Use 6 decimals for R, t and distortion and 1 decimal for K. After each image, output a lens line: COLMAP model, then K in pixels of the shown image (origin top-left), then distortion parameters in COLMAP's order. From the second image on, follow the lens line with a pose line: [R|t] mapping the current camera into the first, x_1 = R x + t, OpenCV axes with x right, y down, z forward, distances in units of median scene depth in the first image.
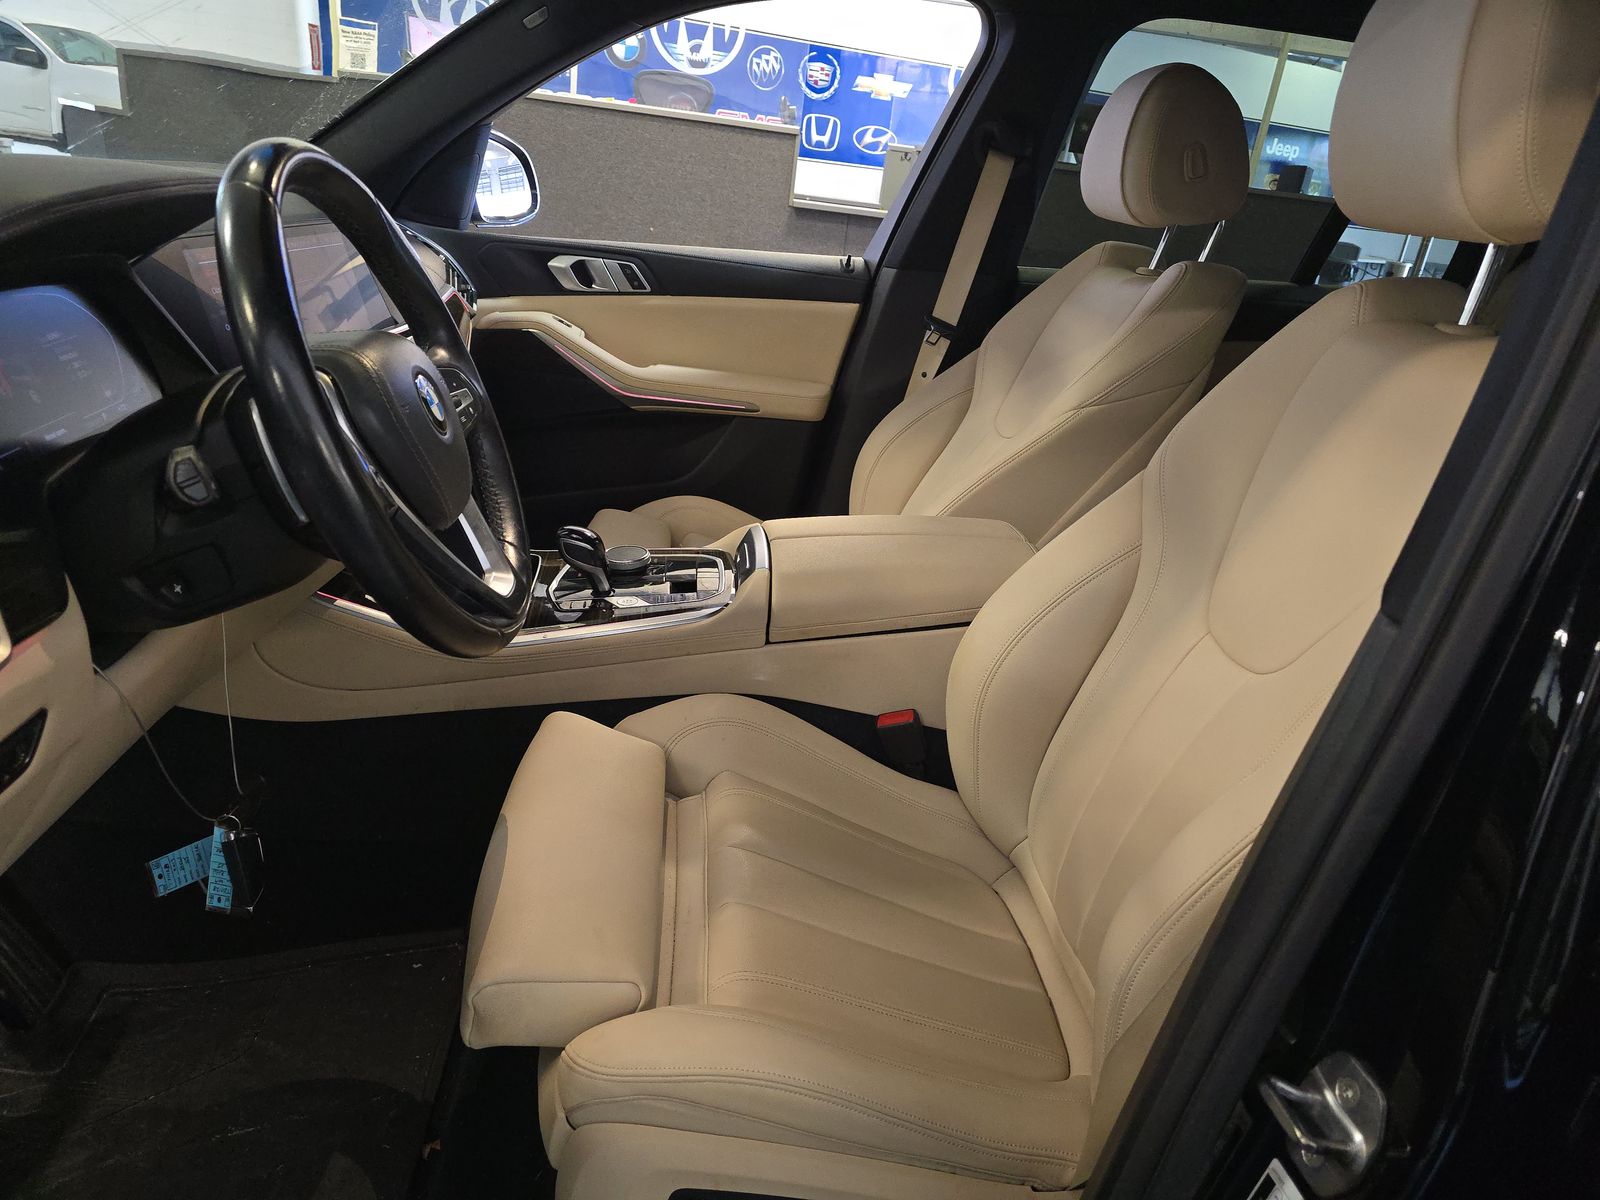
lens RADIAL K [[1064.9, 0, 800.1], [0, 1064.9, 606.5], [0, 0, 1]] dist [0.046792, -0.038483]
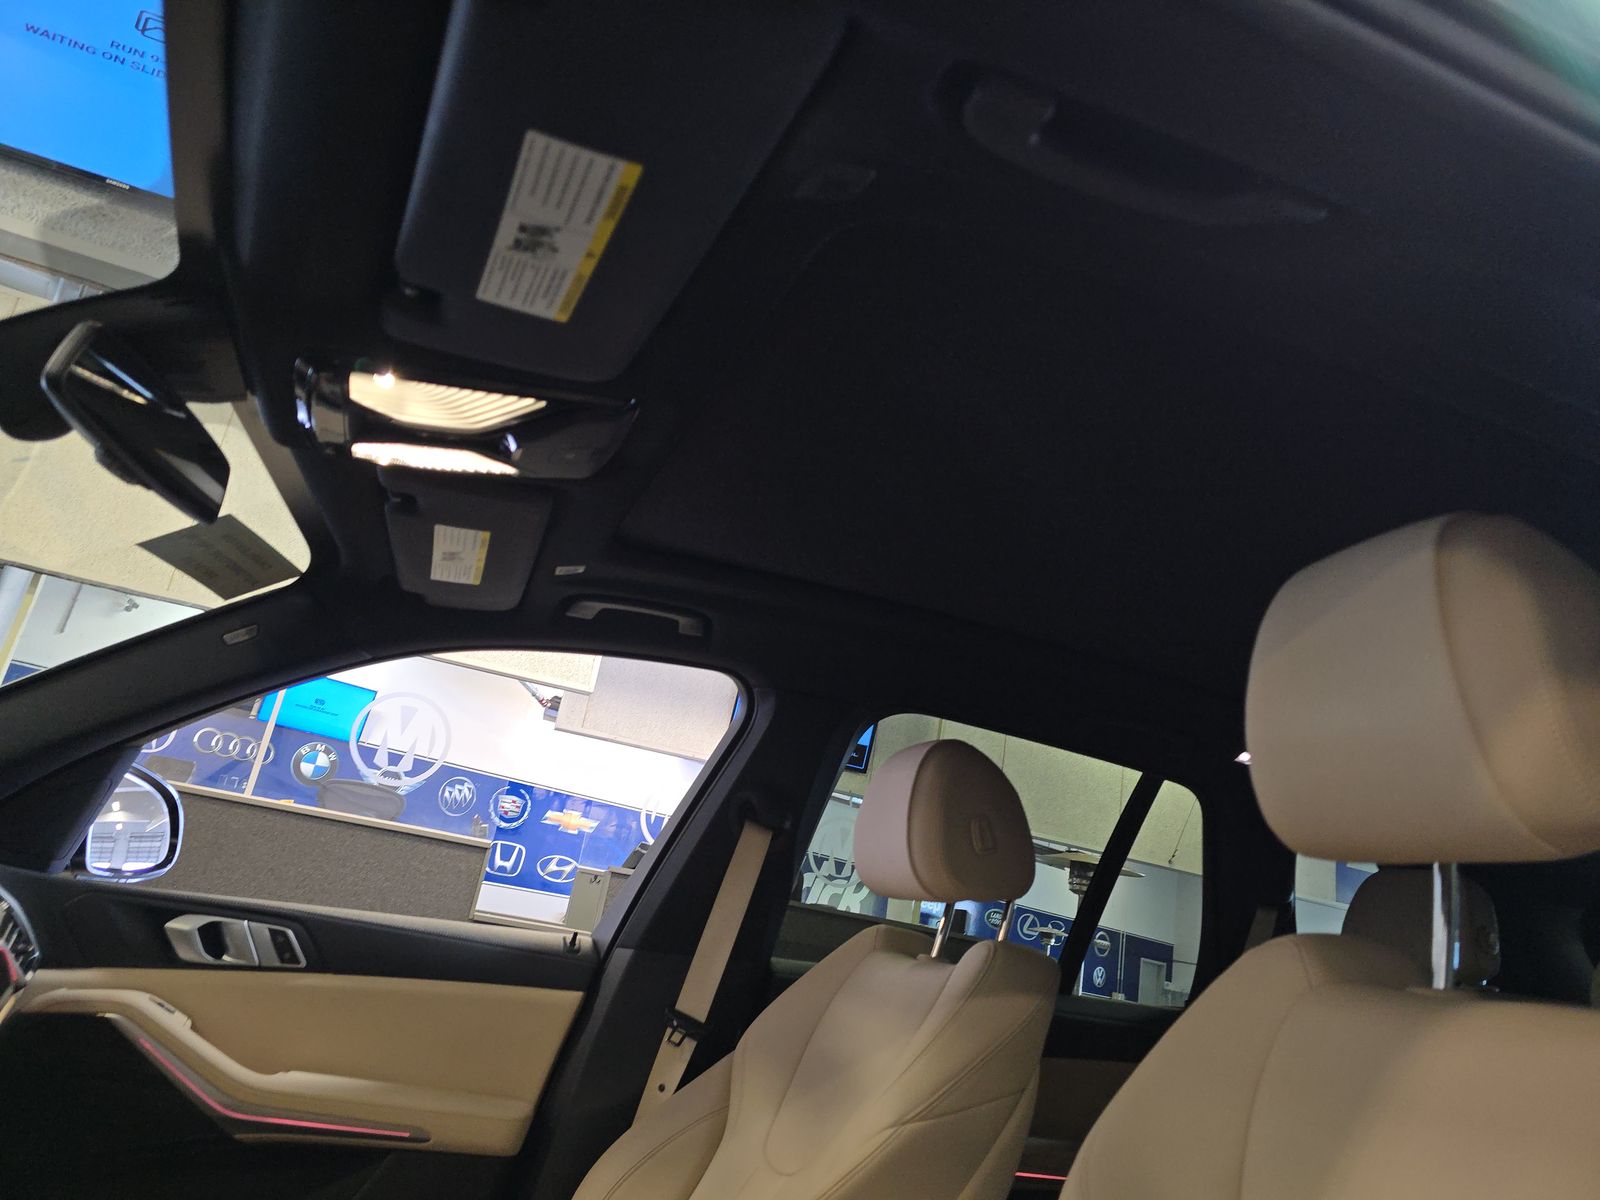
lens RADIAL K [[1064.9, 0, 798.0], [0, 1064.9, 599.5], [0, 0, 1]] dist [0.046792, -0.038483]
pose [[0.958412, 0.129544, 0.254291, -0.033074], [0.055827, 0.788721, -0.612211, -0.013961], [-0.279873, 0.600948, 0.748688, 0.175709]]
